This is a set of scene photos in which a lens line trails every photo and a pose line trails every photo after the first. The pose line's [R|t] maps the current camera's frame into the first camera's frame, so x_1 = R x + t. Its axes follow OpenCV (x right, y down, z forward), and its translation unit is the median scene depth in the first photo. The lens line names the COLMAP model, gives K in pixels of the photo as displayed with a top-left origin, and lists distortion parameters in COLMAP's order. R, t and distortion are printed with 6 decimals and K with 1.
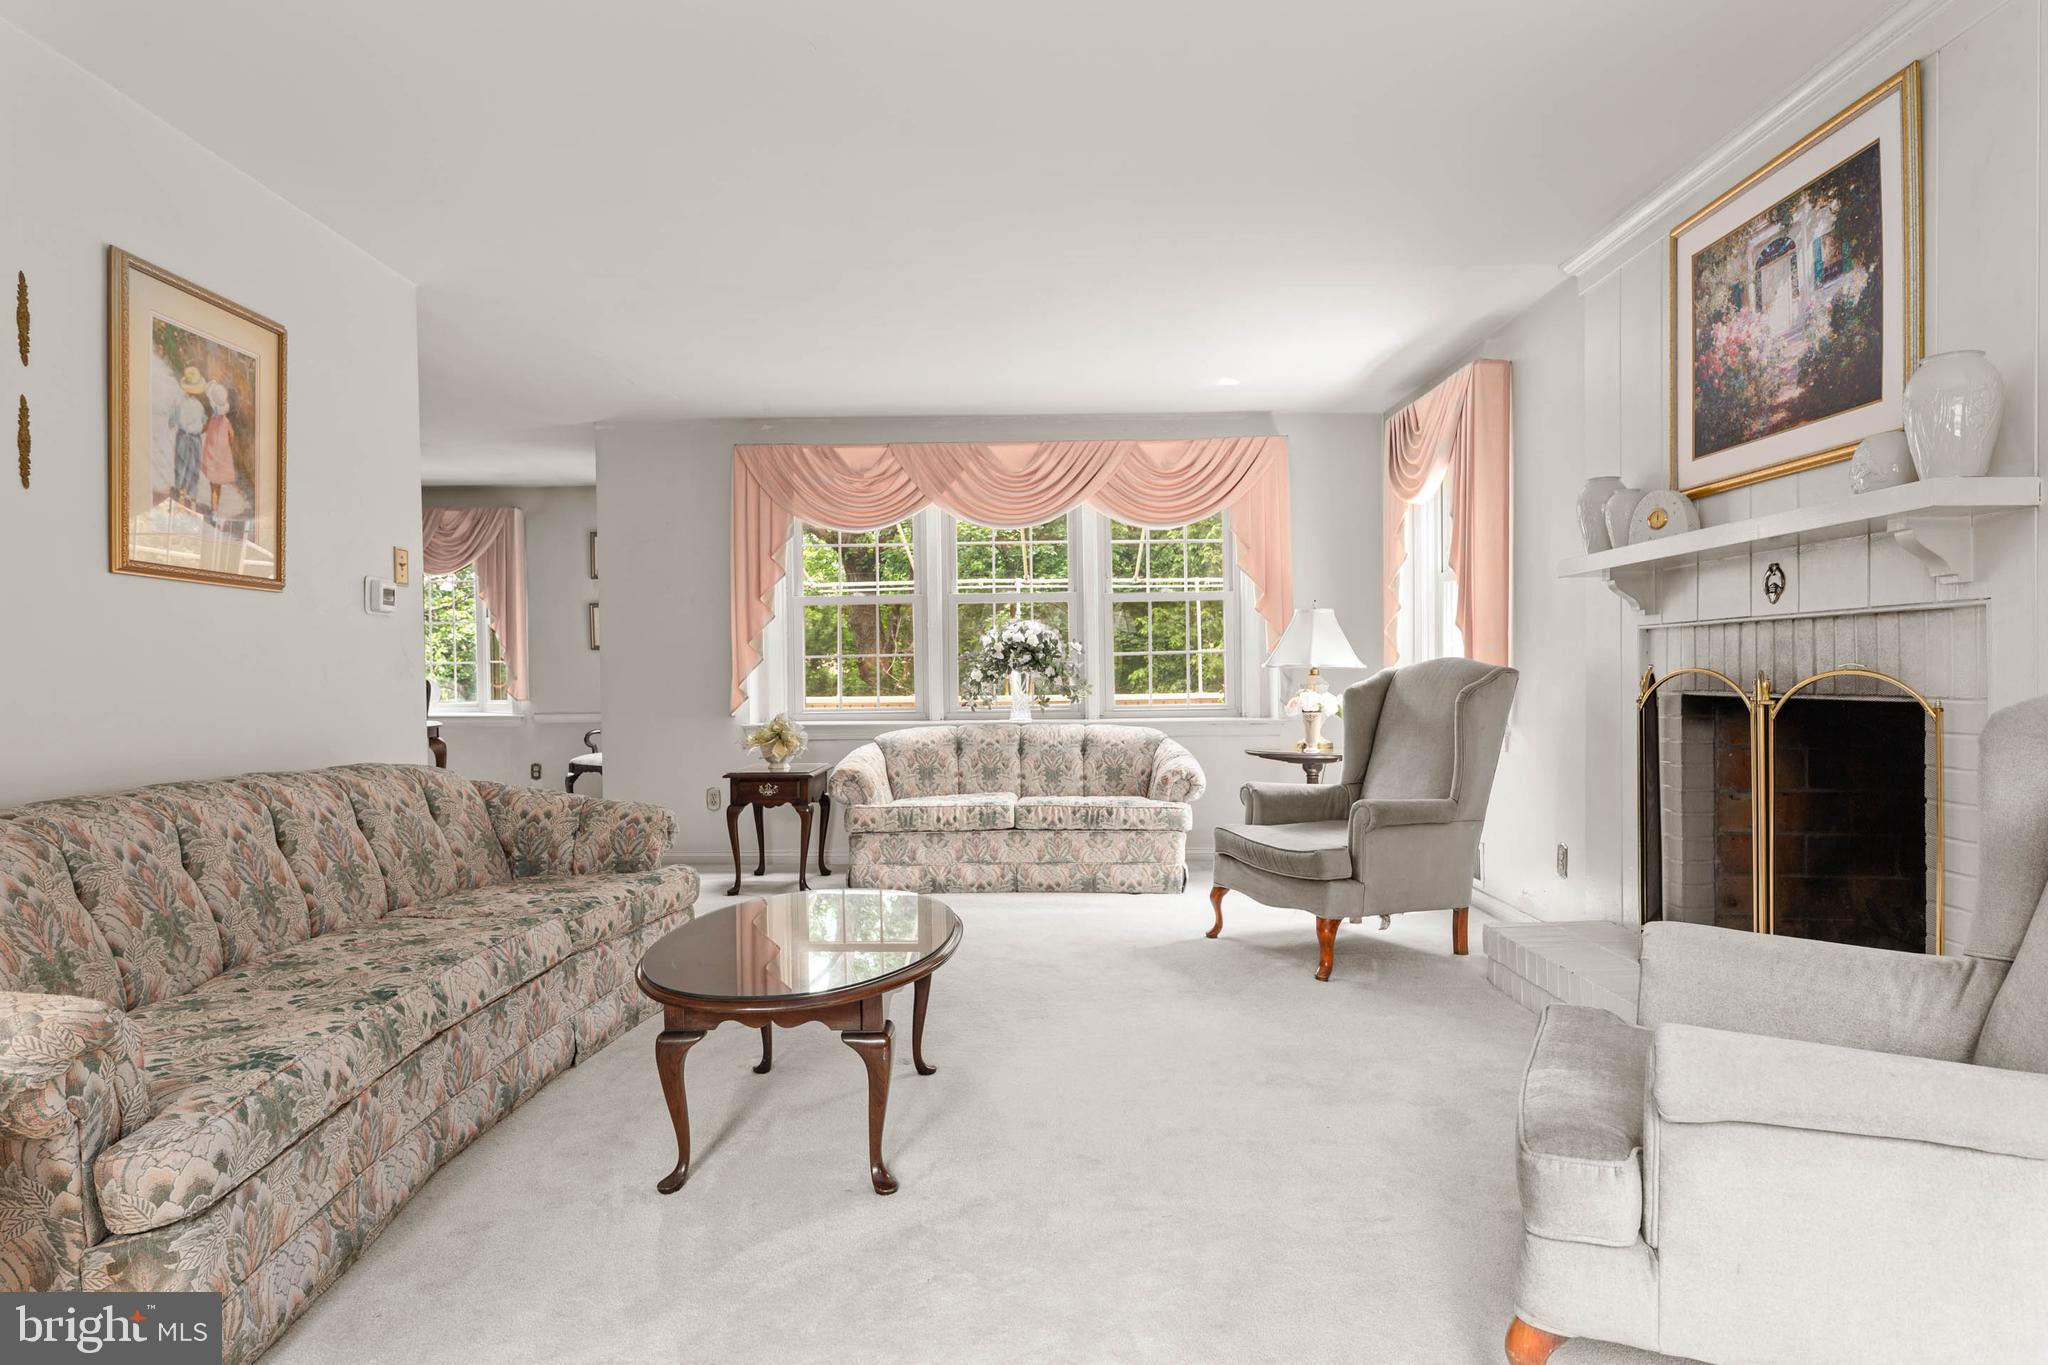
lens RADIAL K [[1156.1, 0, 1022.4], [0, 1156.1, 679.8], [0, 0, 1]] dist [0.002206, -0.001349]
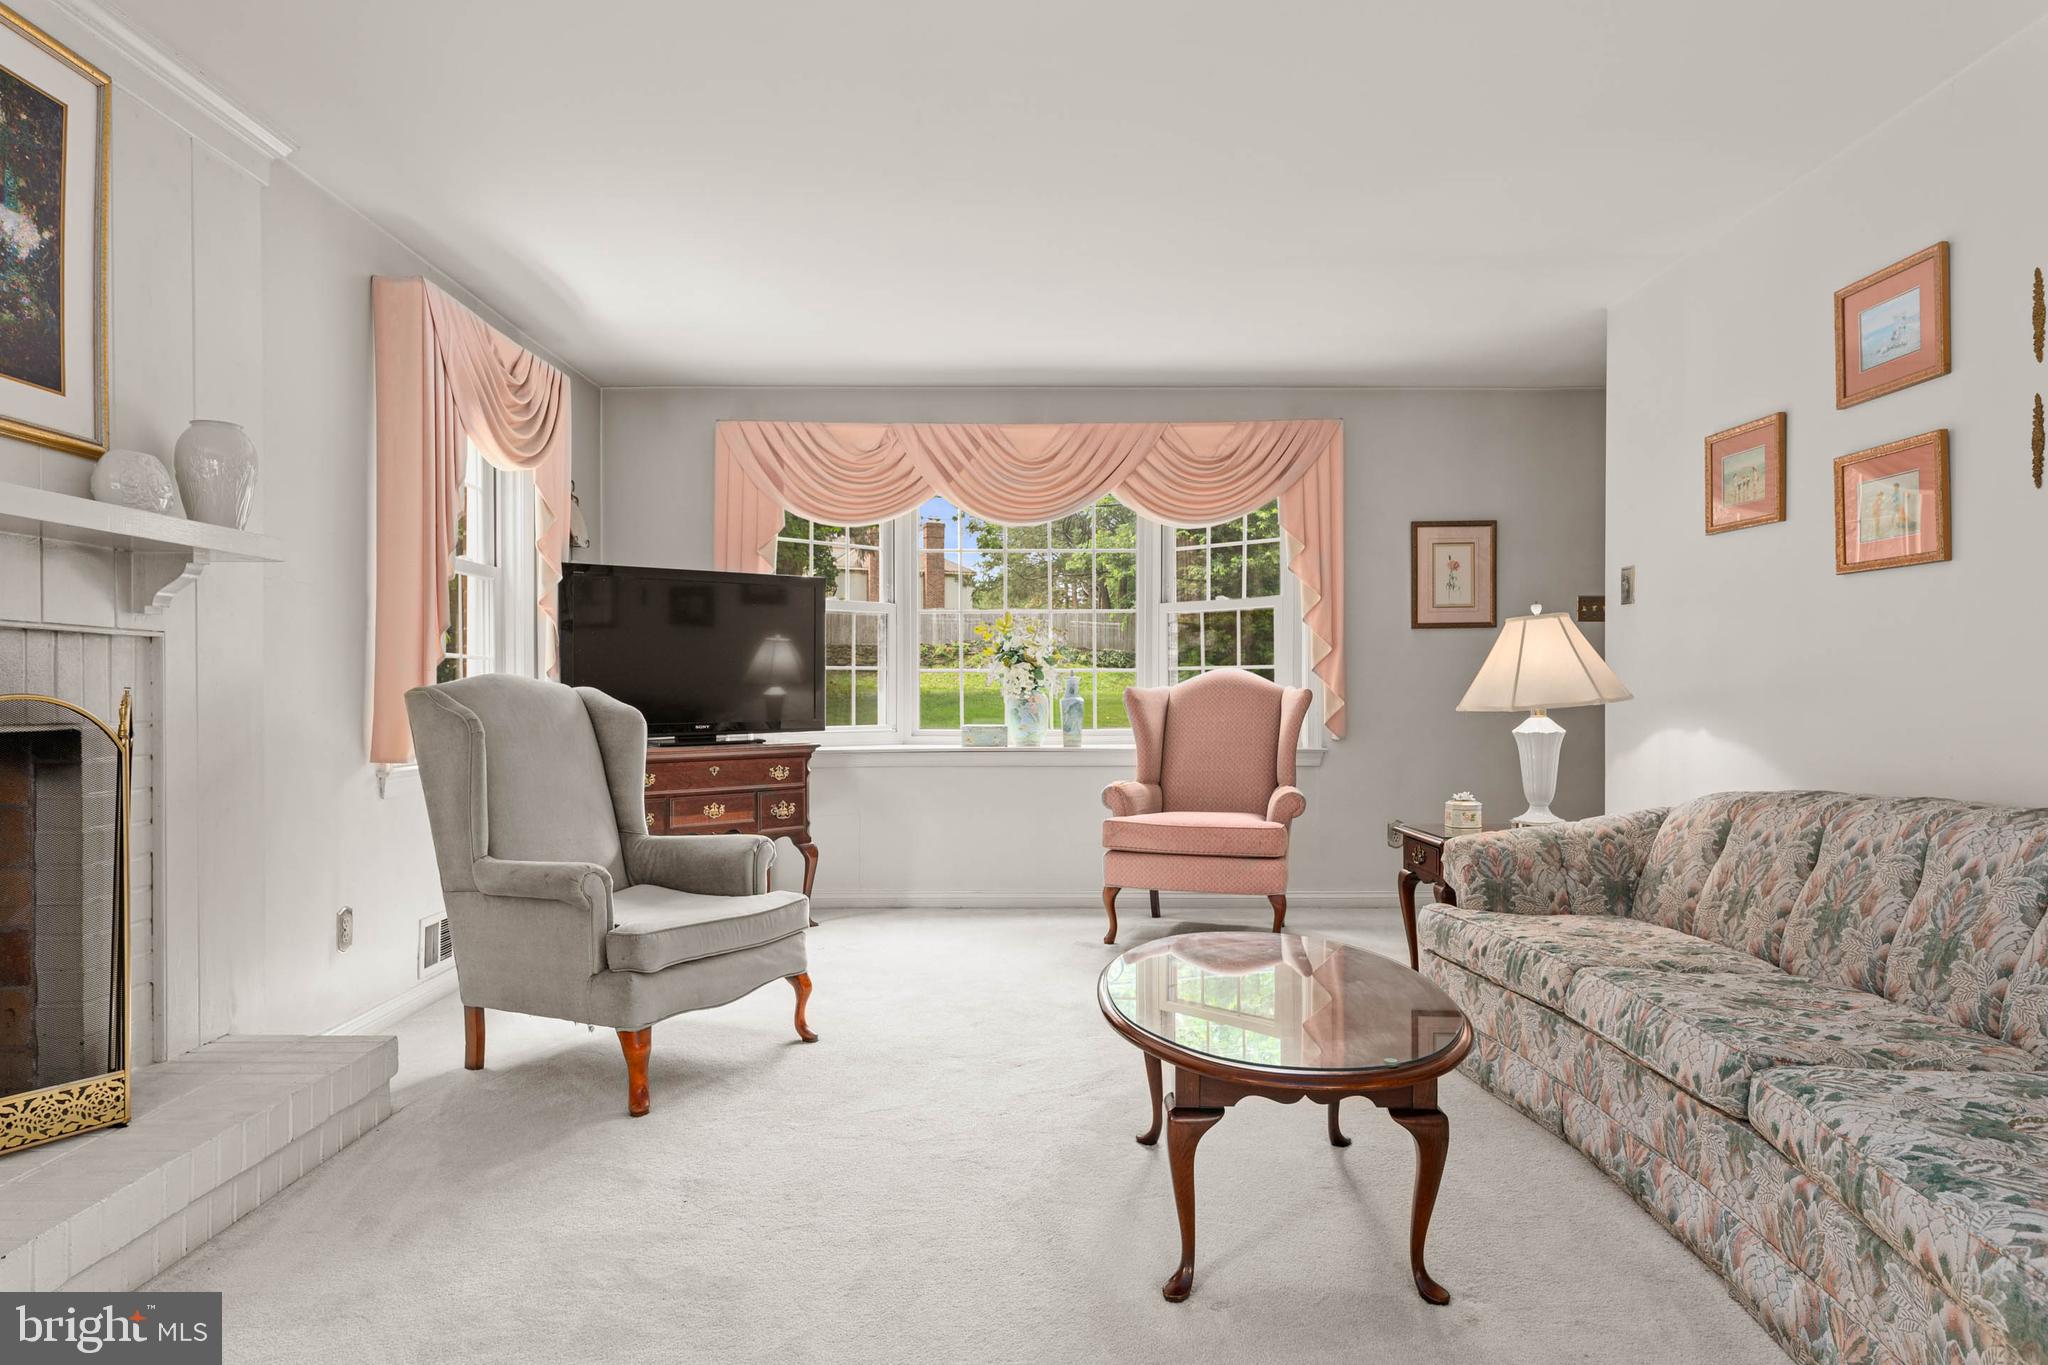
lens RADIAL K [[1156.1, 0, 1022.9], [0, 1156.1, 677.9], [0, 0, 1]] dist [0.002206, -0.001349]
pose [[-0.999800, 0.014451, -0.013791, 0.014277], [0.014284, 0.999824, 0.012146, -0.021608], [0.013964, 0.011947, -0.999831, 1.890961]]
